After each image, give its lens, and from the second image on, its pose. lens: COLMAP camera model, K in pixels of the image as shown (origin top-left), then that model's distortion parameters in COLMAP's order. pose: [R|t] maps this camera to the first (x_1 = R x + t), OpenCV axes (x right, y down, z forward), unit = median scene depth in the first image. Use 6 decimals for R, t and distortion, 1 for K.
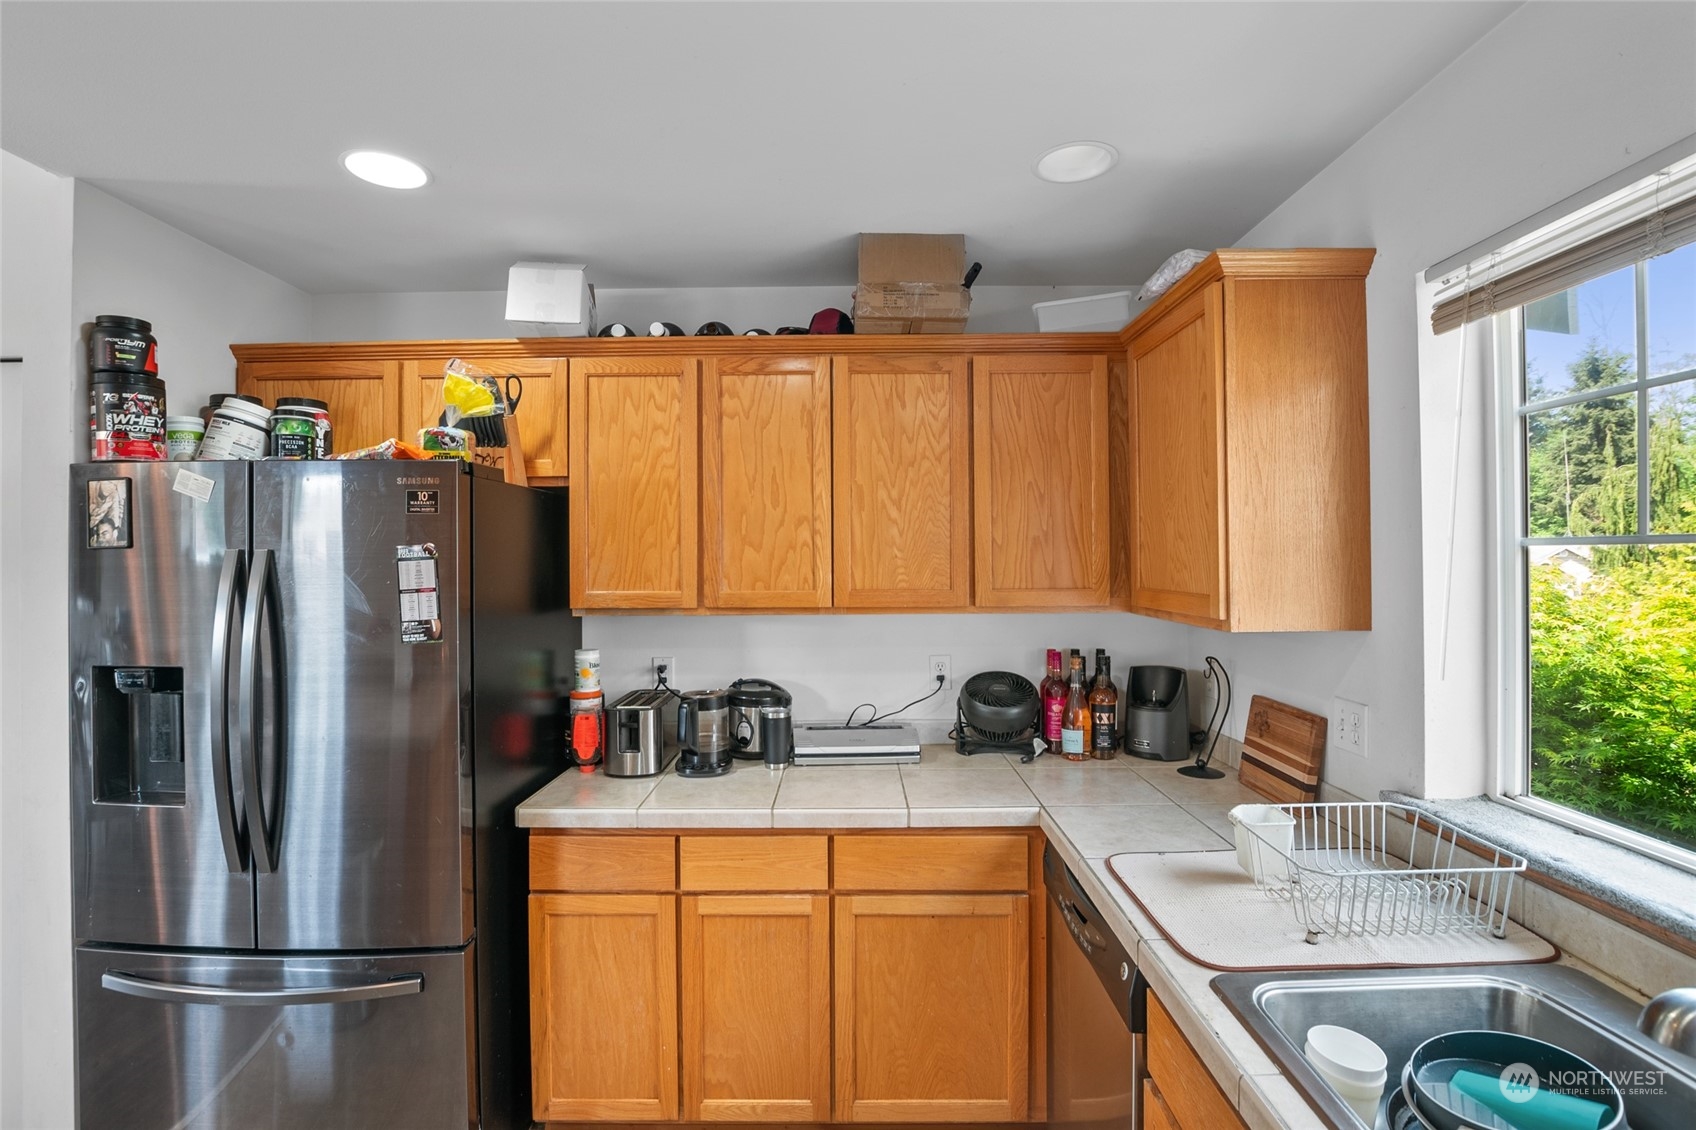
lens RADIAL K [[765.7, 0, 854.9], [0, 765.7, 553.9], [0, 0, 1]] dist [-0.022354, 0.000799]
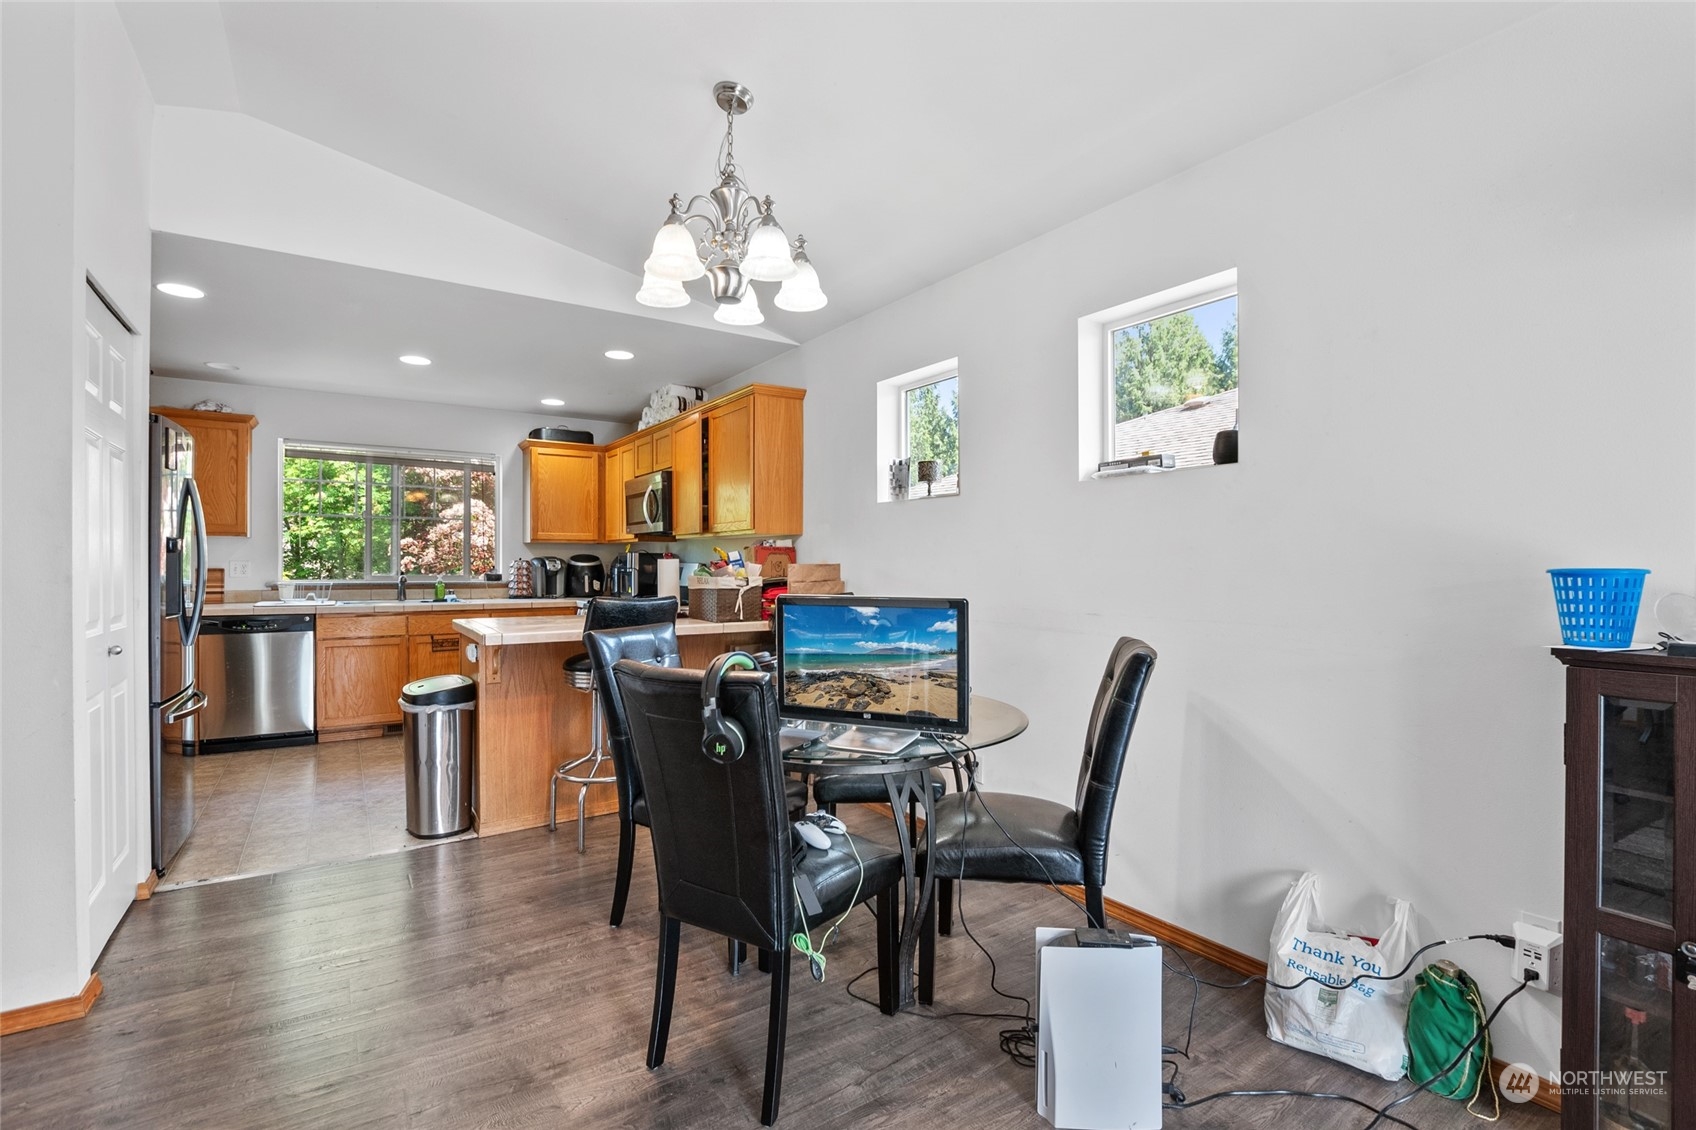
lens RADIAL K [[765.7, 0, 840.0], [0, 765.7, 566.6], [0, 0, 1]] dist [-0.022354, 0.000799]
pose [[-0.553578, -0.000136, 0.832798, -2.632642], [-0.004881, 0.999983, -0.003081, 0.172698], [-0.832783, -0.005771, -0.553569, 0.525552]]
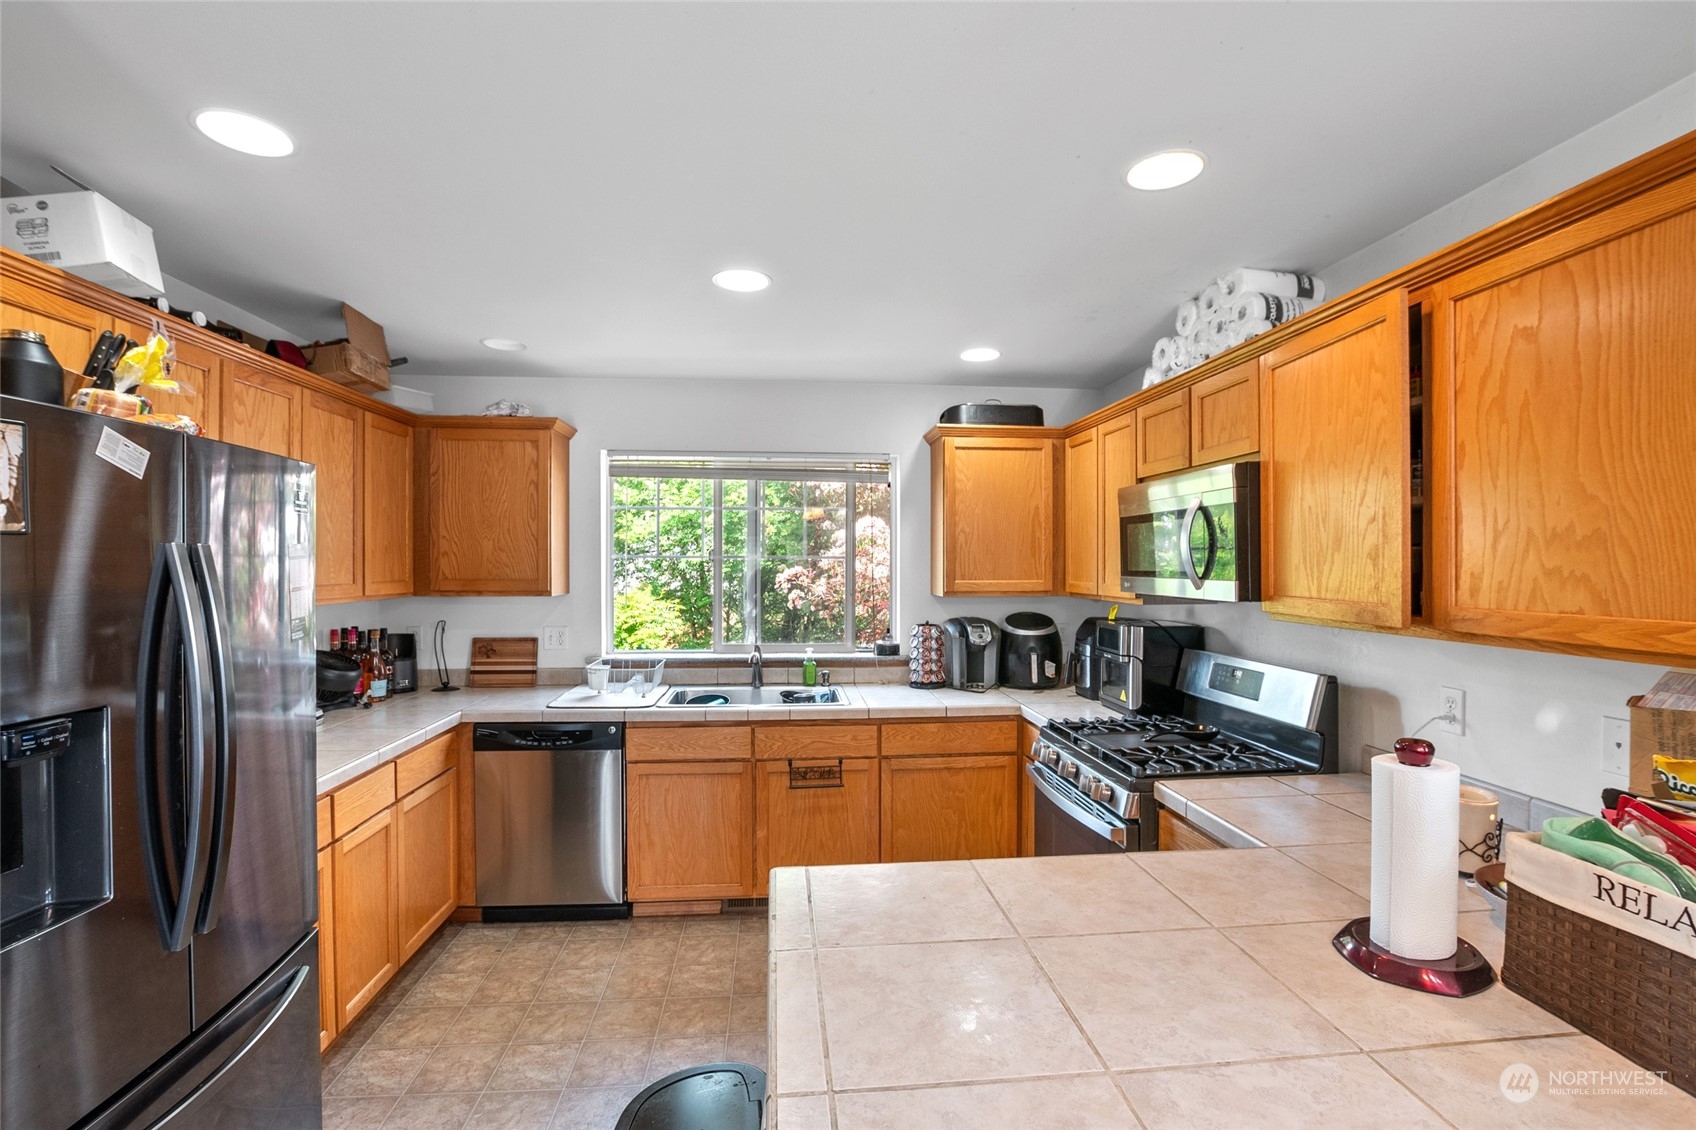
lens RADIAL K [[765.7, 0, 838.6], [0, 765.7, 568.1], [0, 0, 1]] dist [-0.022354, 0.000799]
pose [[-0.077372, -0.004224, 0.996993, -1.299315], [-0.007047, 0.999968, 0.003690, 0.009068], [-0.996977, -0.006741, -0.077399, 0.276578]]
